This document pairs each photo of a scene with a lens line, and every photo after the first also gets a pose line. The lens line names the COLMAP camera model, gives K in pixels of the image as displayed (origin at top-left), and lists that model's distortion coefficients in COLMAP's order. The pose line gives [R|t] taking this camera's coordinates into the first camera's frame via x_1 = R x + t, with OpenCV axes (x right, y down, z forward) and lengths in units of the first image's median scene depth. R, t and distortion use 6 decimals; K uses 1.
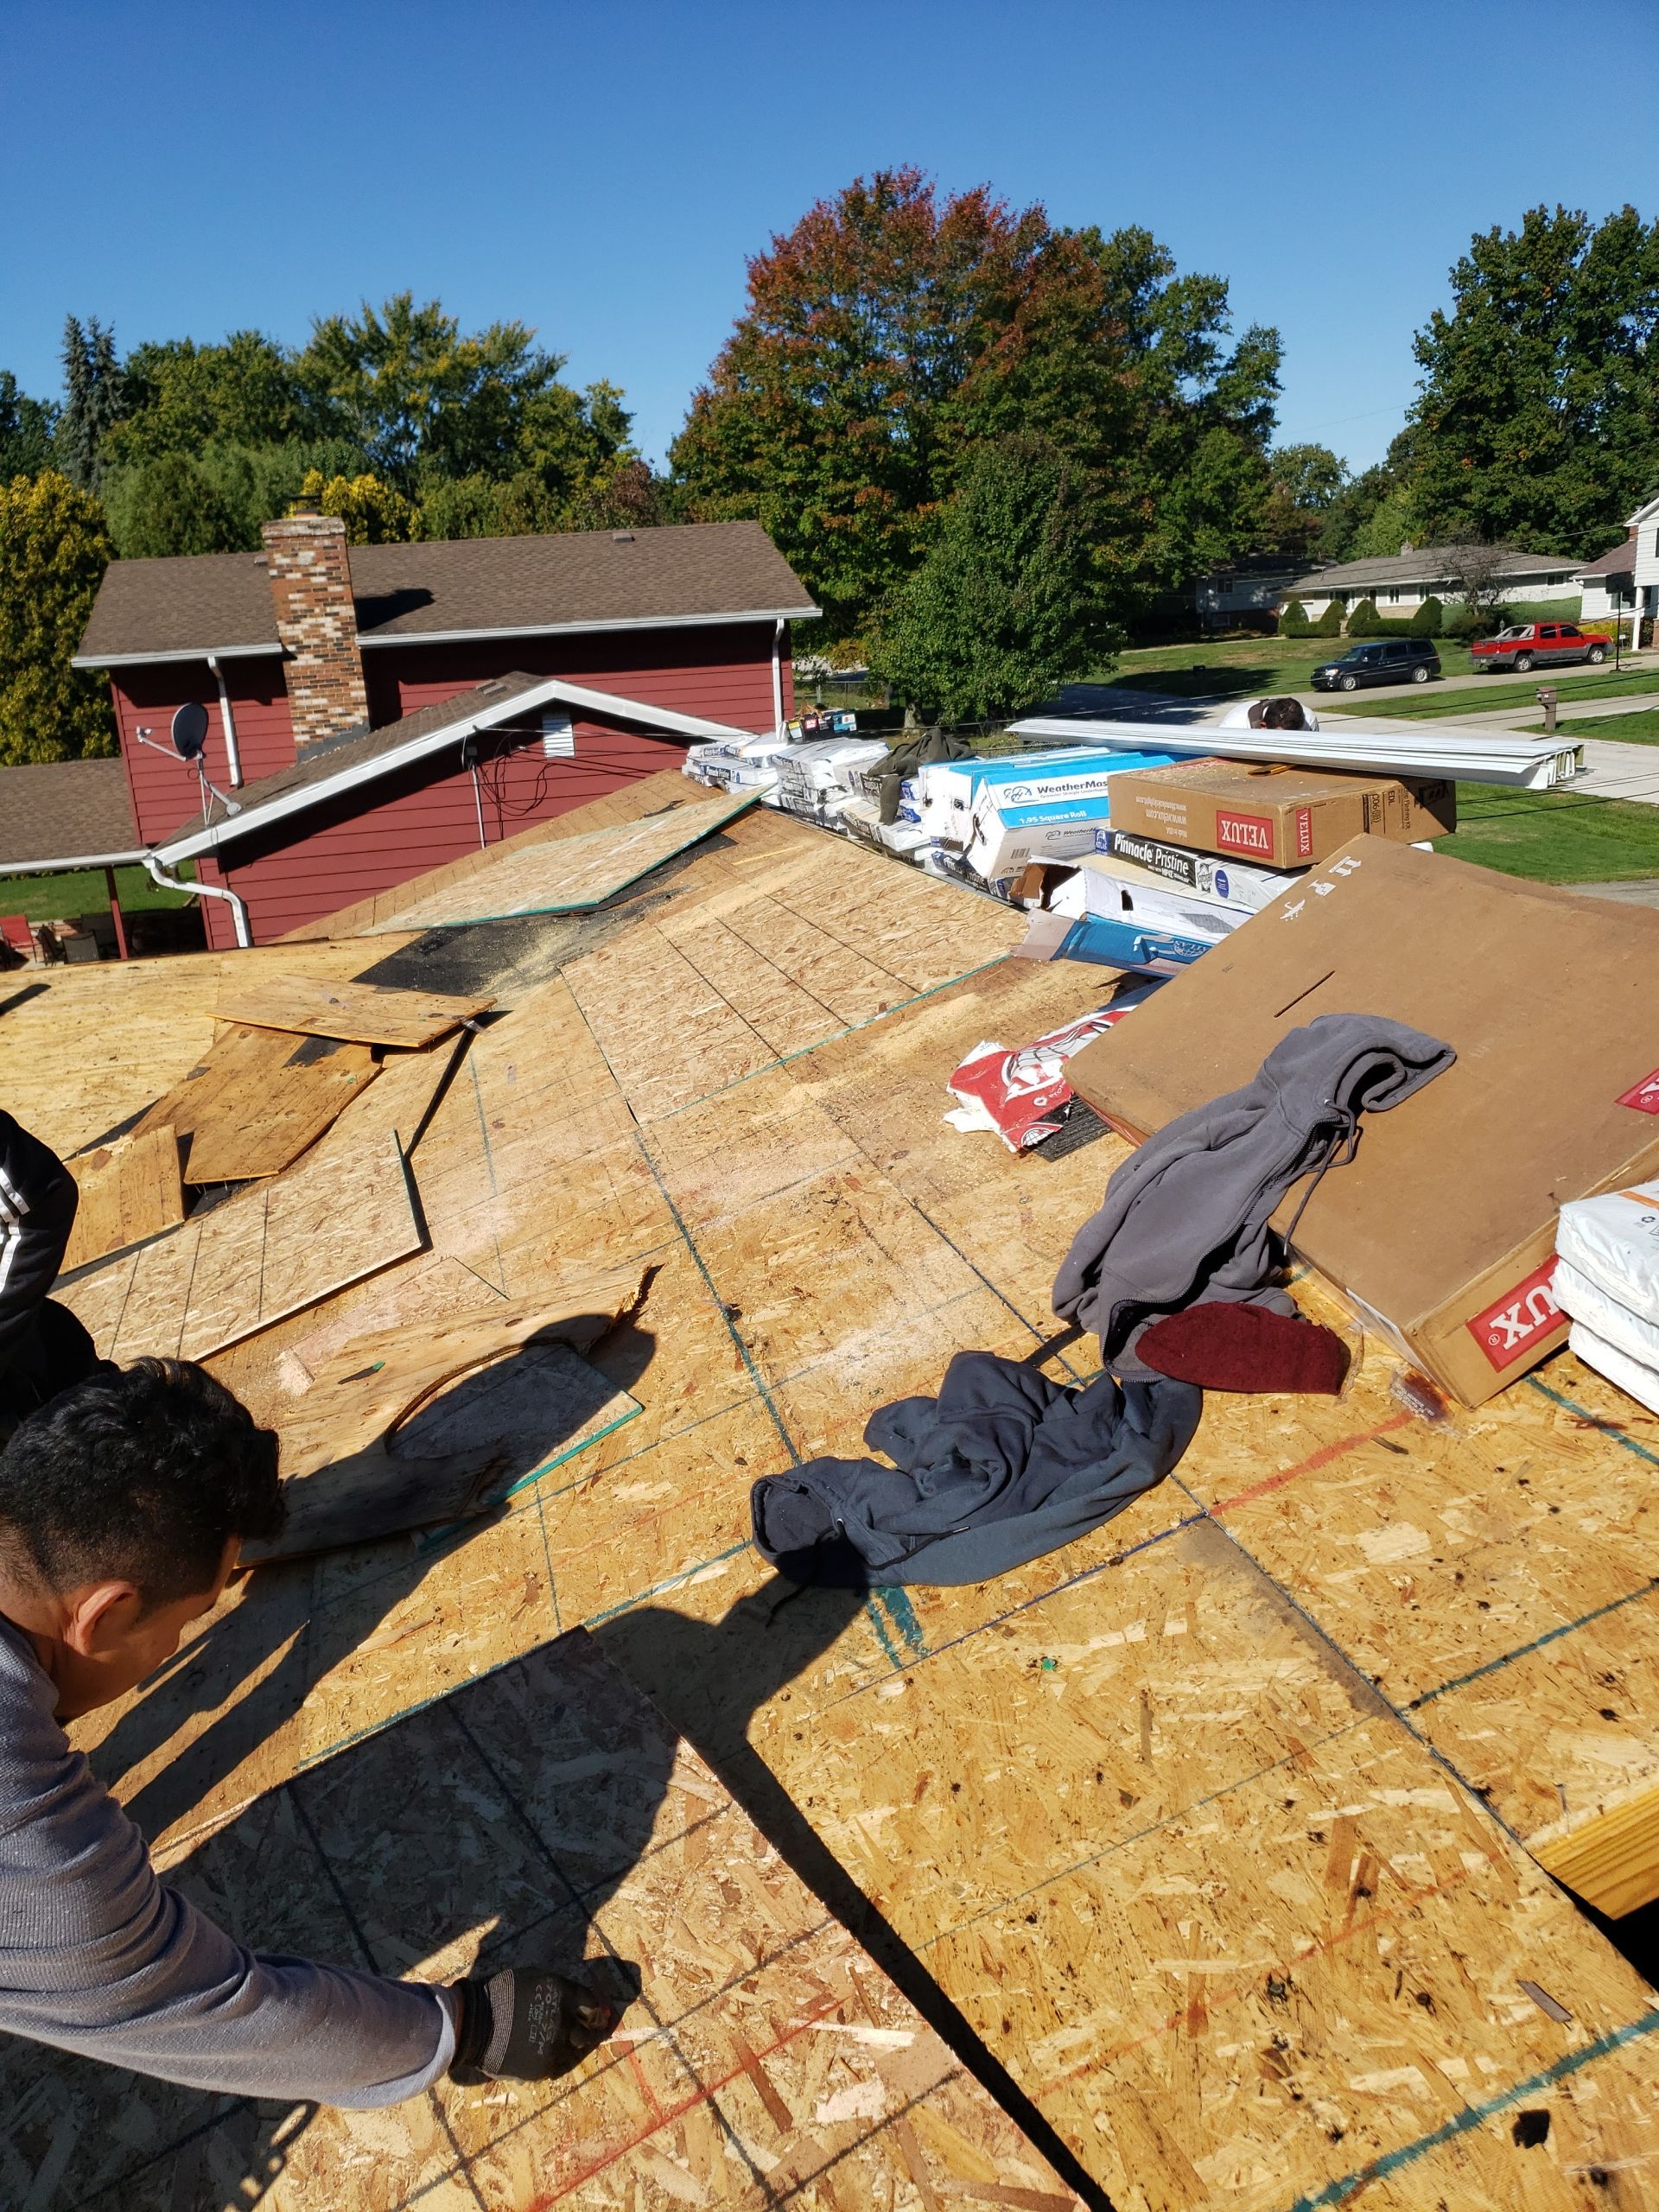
lens RADIAL K [[1735.5, 0, 769.9], [0, 1735.5, 1101.5], [0, 0, 1]] dist [0.059910, -0.002191]
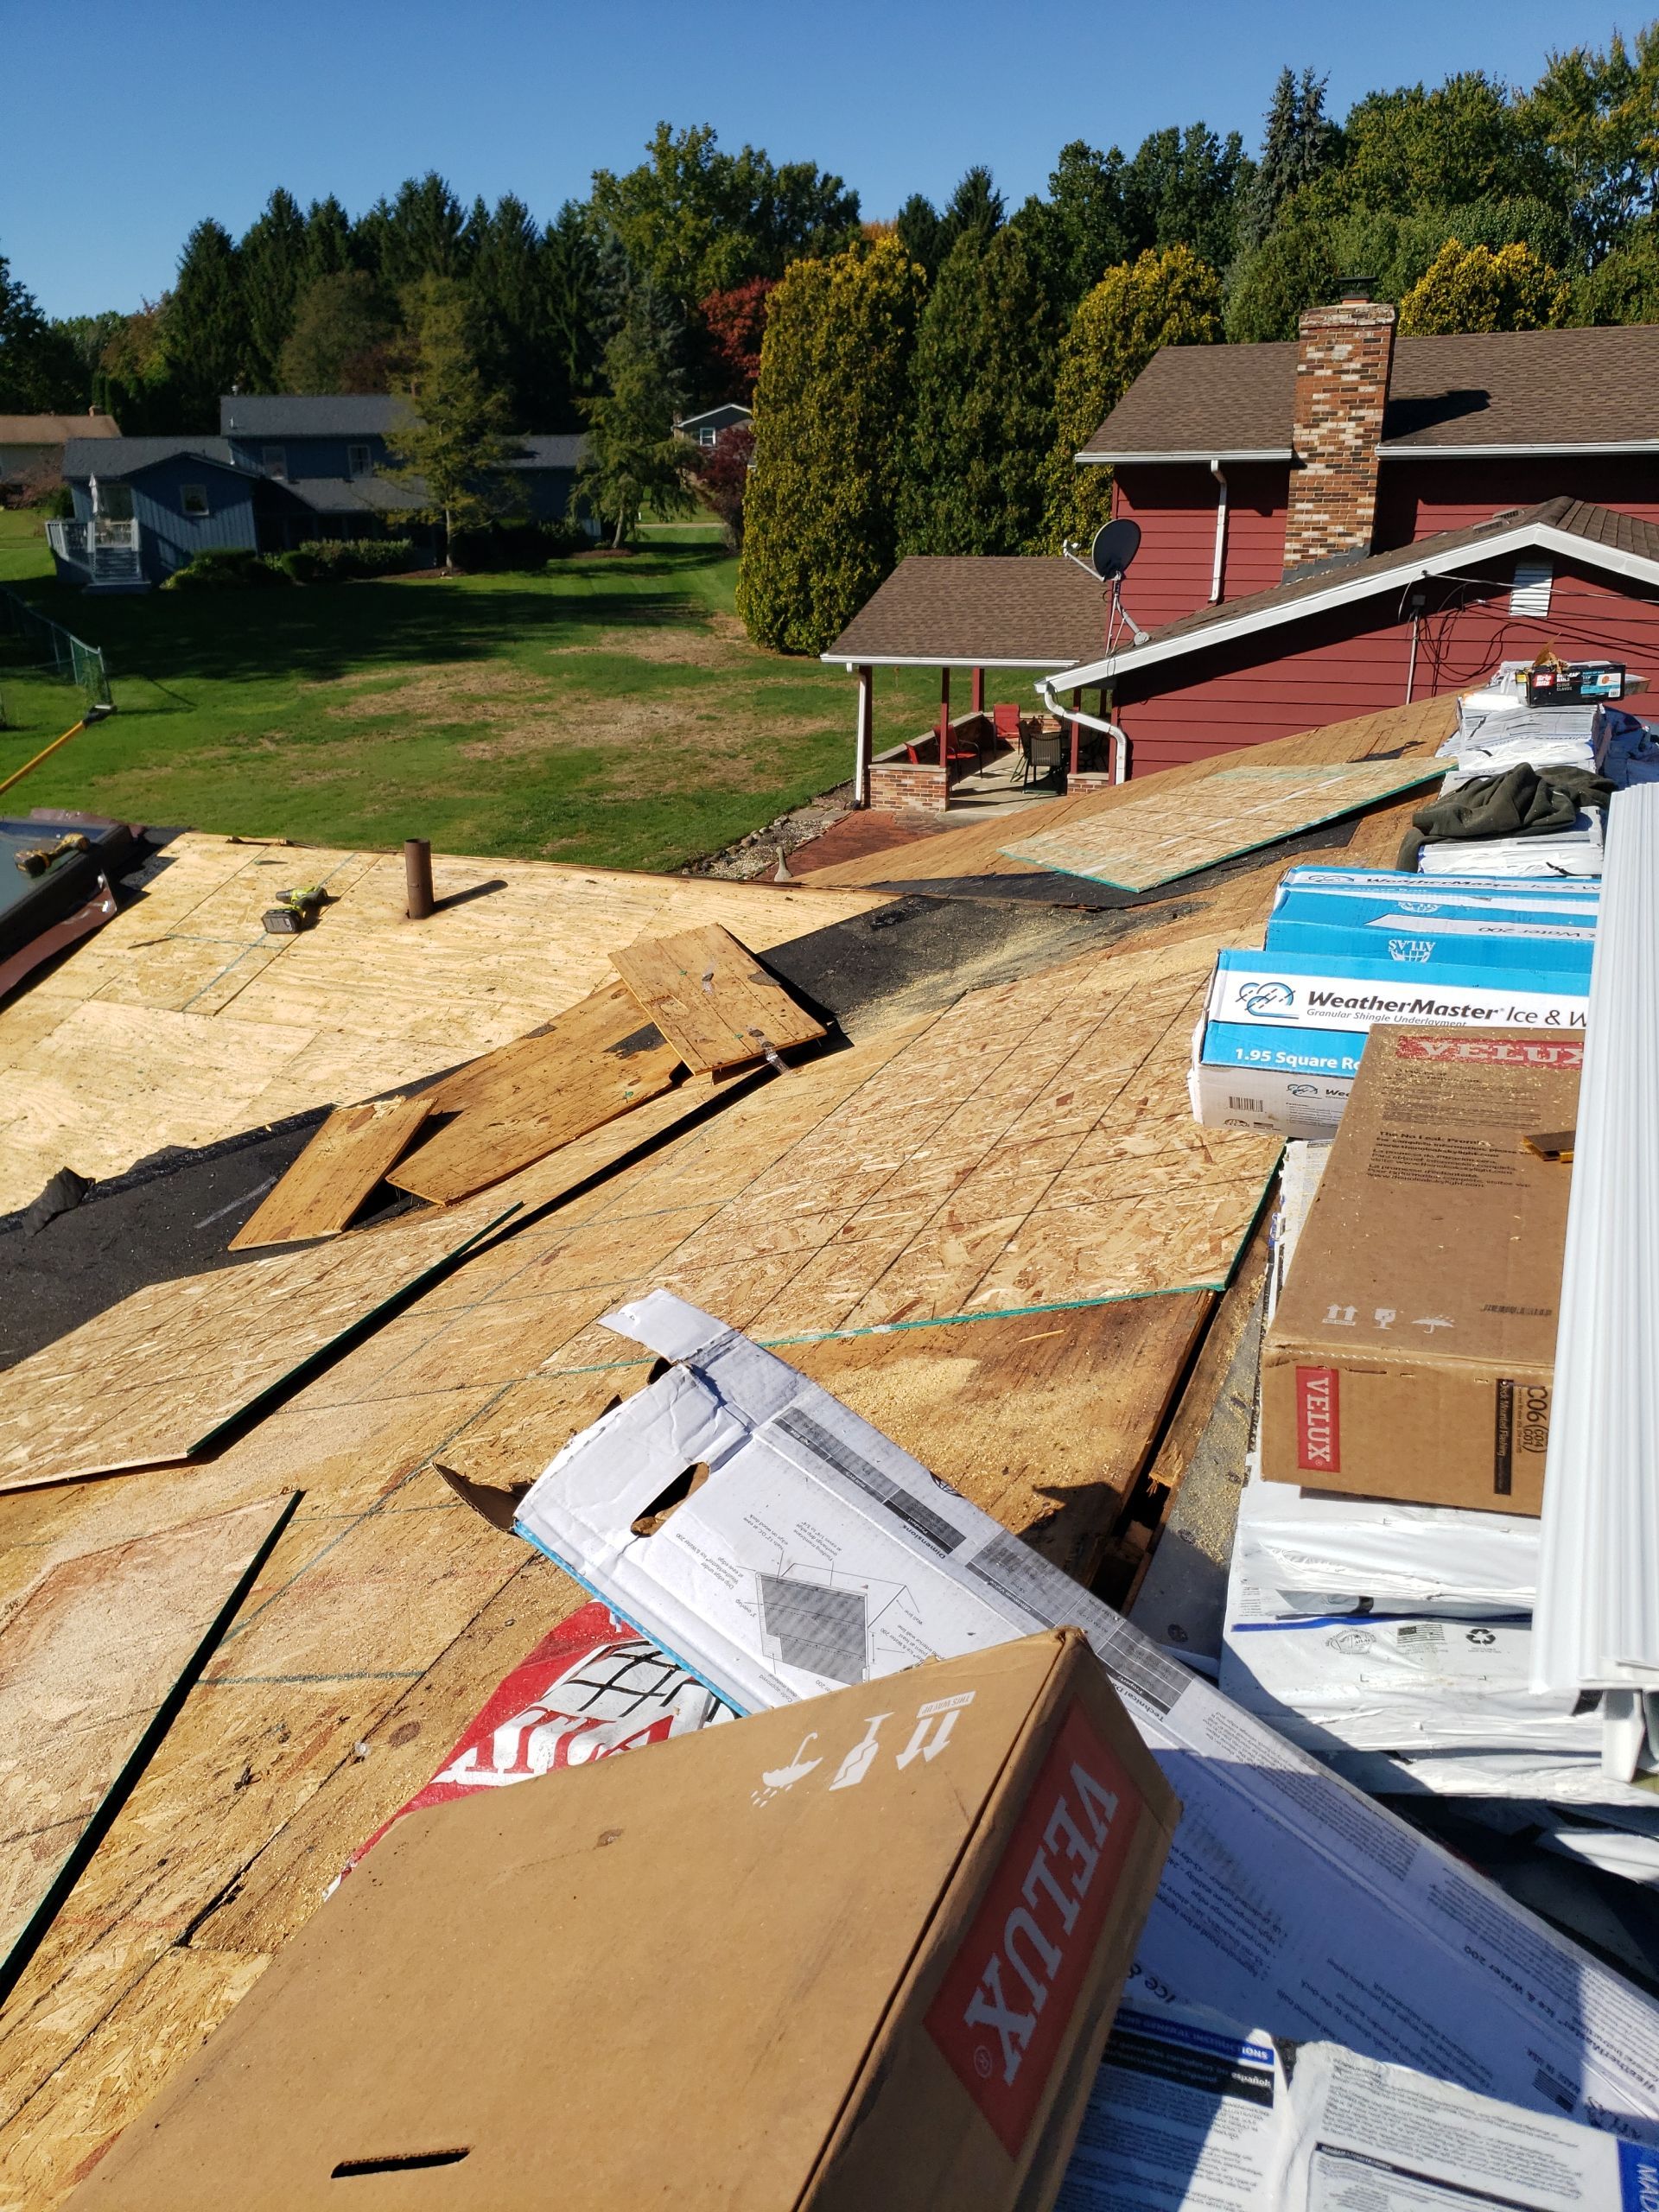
lens RADIAL K [[1739.7, 0, 798.1], [0, 1739.7, 1118.4], [0, 0, 1]] dist [0.026530, -0.001990]
pose [[0.821633, 0.261560, -0.506464, 0.059022], [-0.196762, 0.964035, 0.178664, -0.037535], [0.534981, -0.047144, 0.843548, 0.077876]]
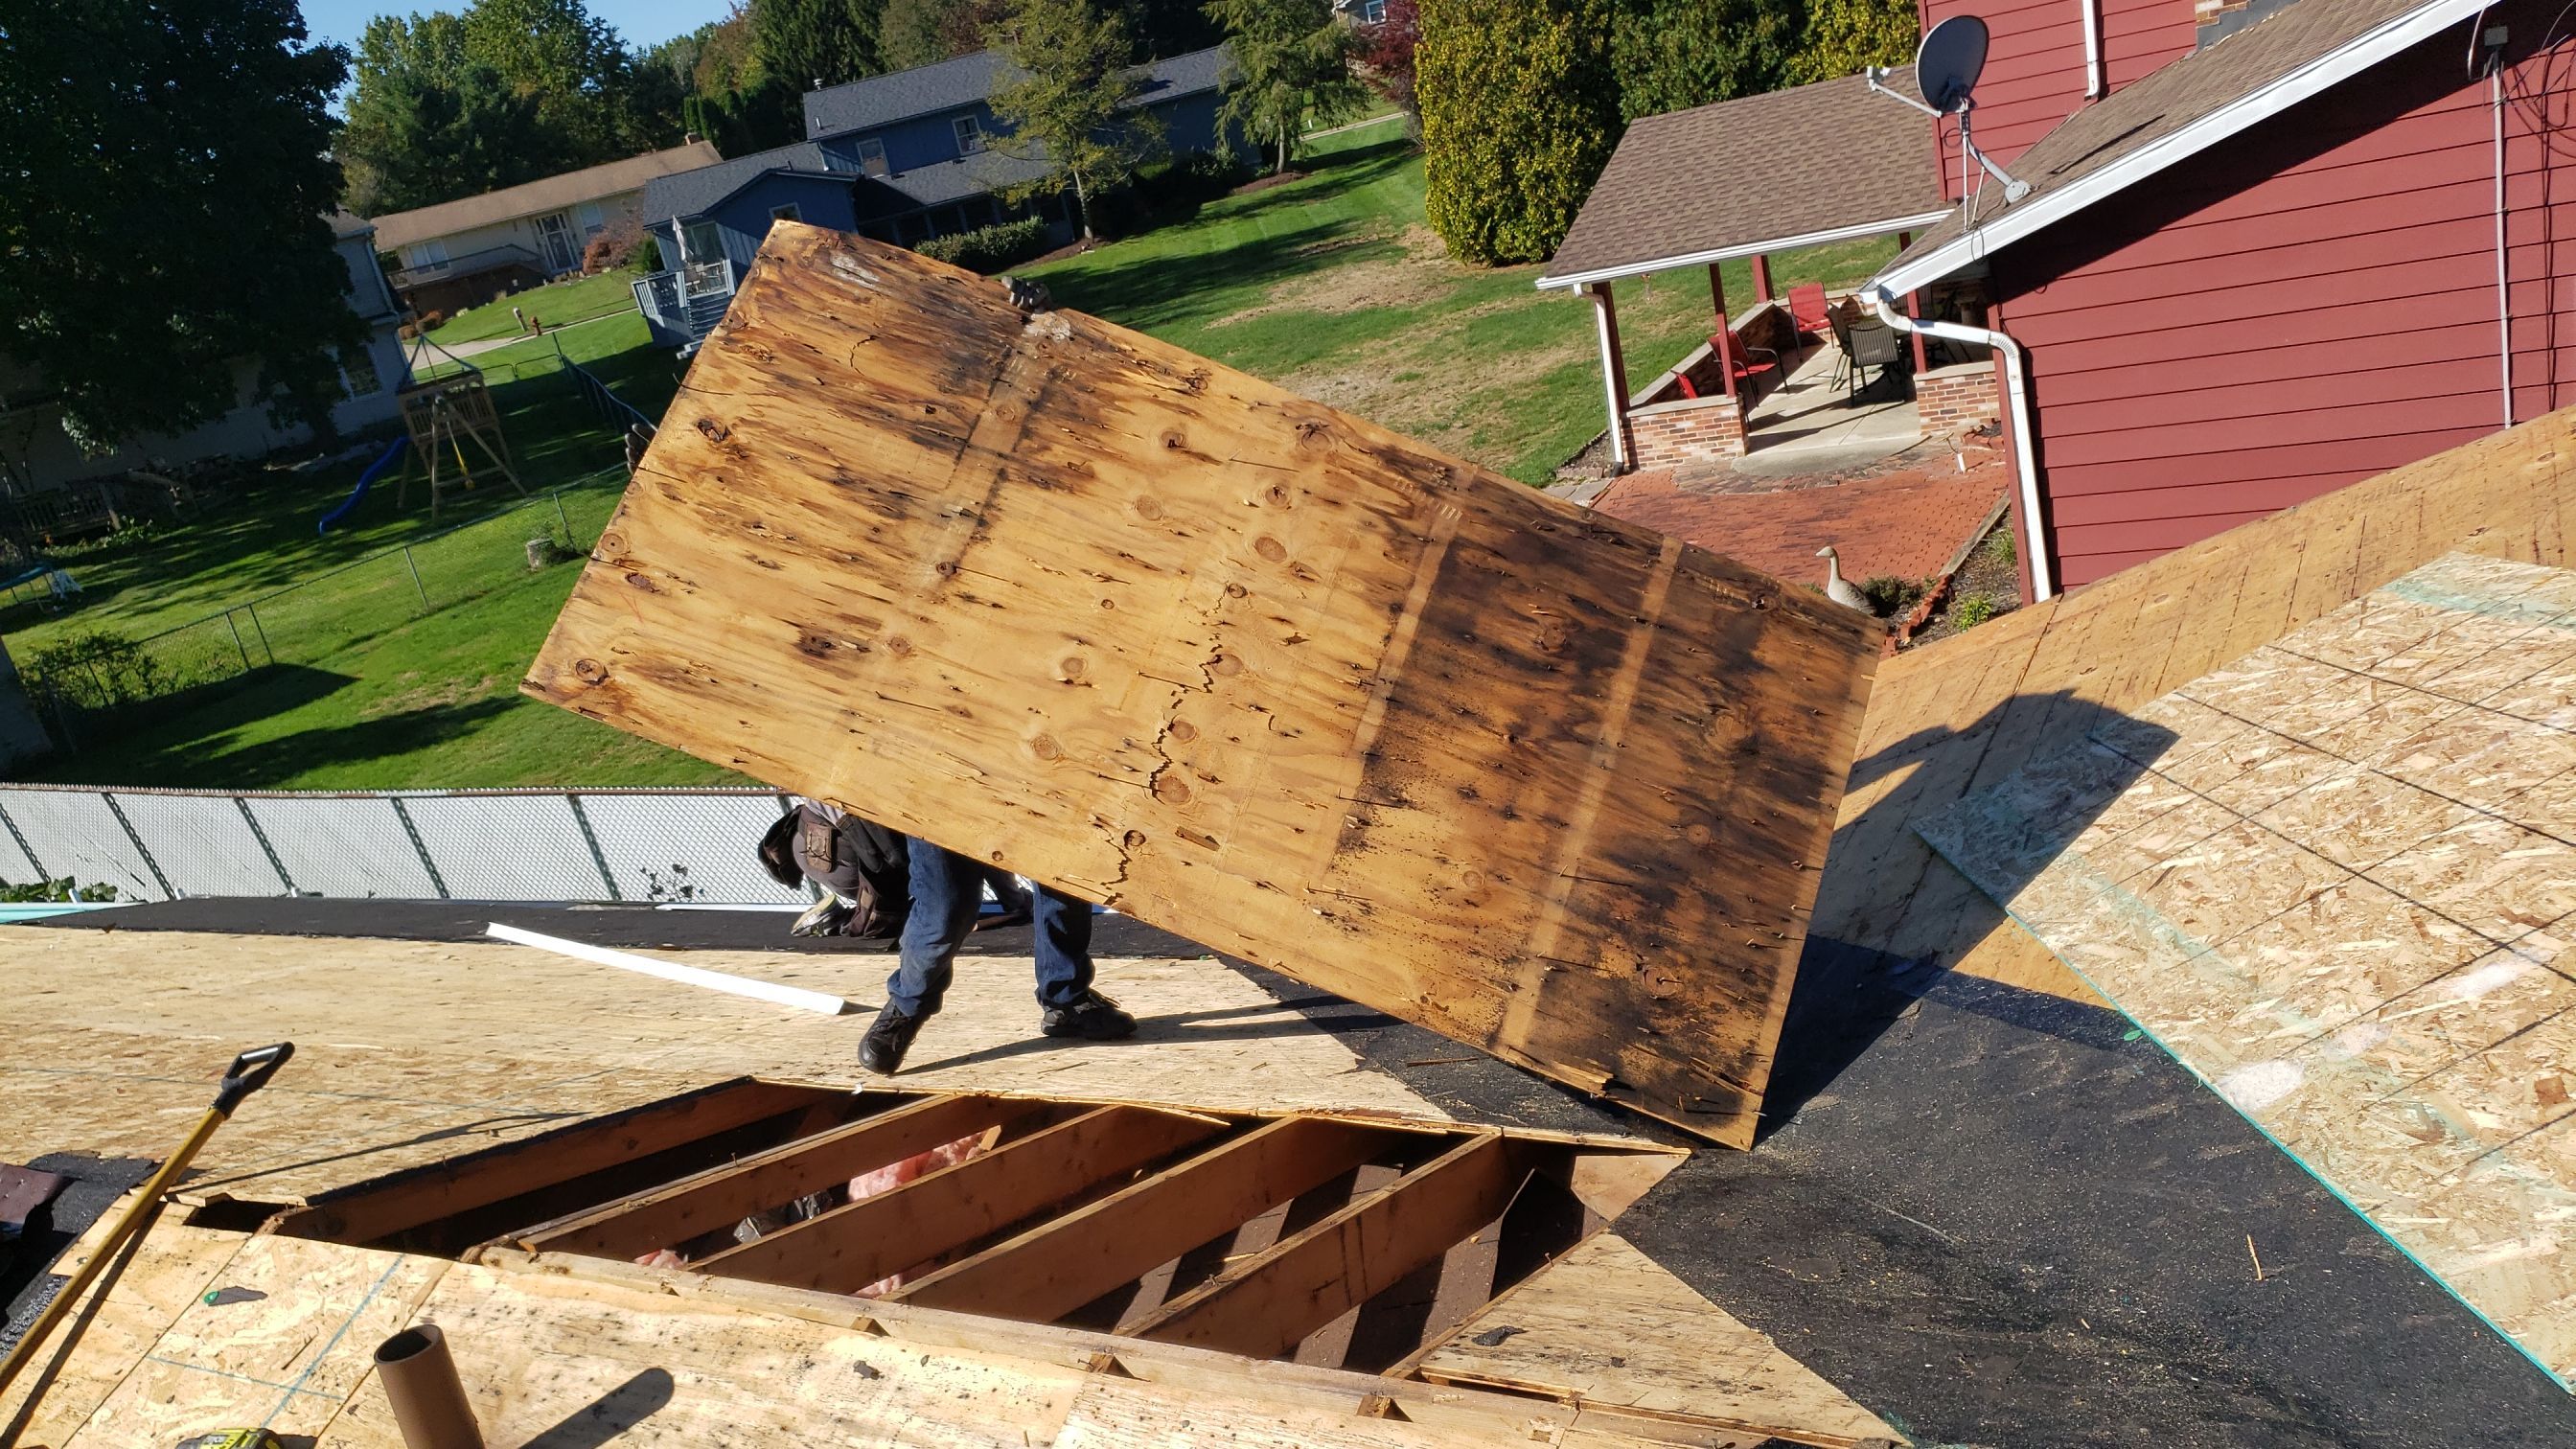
lens RADIAL K [[2036.0, 0, 1288.0], [0, 2036.0, 724.5], [0, 0, 1]] dist [0.079906, -0.083475]
pose [[0.759555, 0.109320, -0.641190, -0.021903], [-0.007341, 0.987153, 0.159609, -0.072900], [0.650401, -0.116525, 0.750600, 0.220350]]
